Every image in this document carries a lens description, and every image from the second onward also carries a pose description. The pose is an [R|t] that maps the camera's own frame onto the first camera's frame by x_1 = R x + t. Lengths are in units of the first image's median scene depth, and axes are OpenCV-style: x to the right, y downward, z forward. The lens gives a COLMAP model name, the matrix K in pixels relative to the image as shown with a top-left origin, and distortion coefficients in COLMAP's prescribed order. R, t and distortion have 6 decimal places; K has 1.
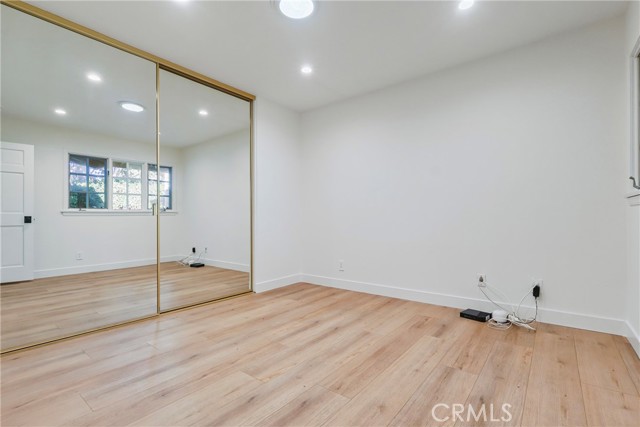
lens RADIAL K [[295.5, 0, 319.6], [0, 295.5, 215.6], [0, 0, 1]] dist [-0.000882, -0.000283]
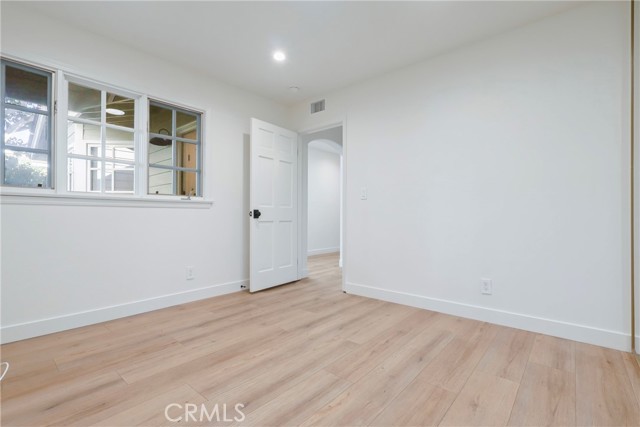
lens RADIAL K [[295.5, 0, 320.6], [0, 295.5, 214.1], [0, 0, 1]] dist [-0.000882, -0.000283]
pose [[-0.999036, 0.004609, 0.043649, -0.145376], [0.003882, 0.999852, -0.016735, 0.022291], [-0.043720, -0.016549, -0.998907, 1.960719]]
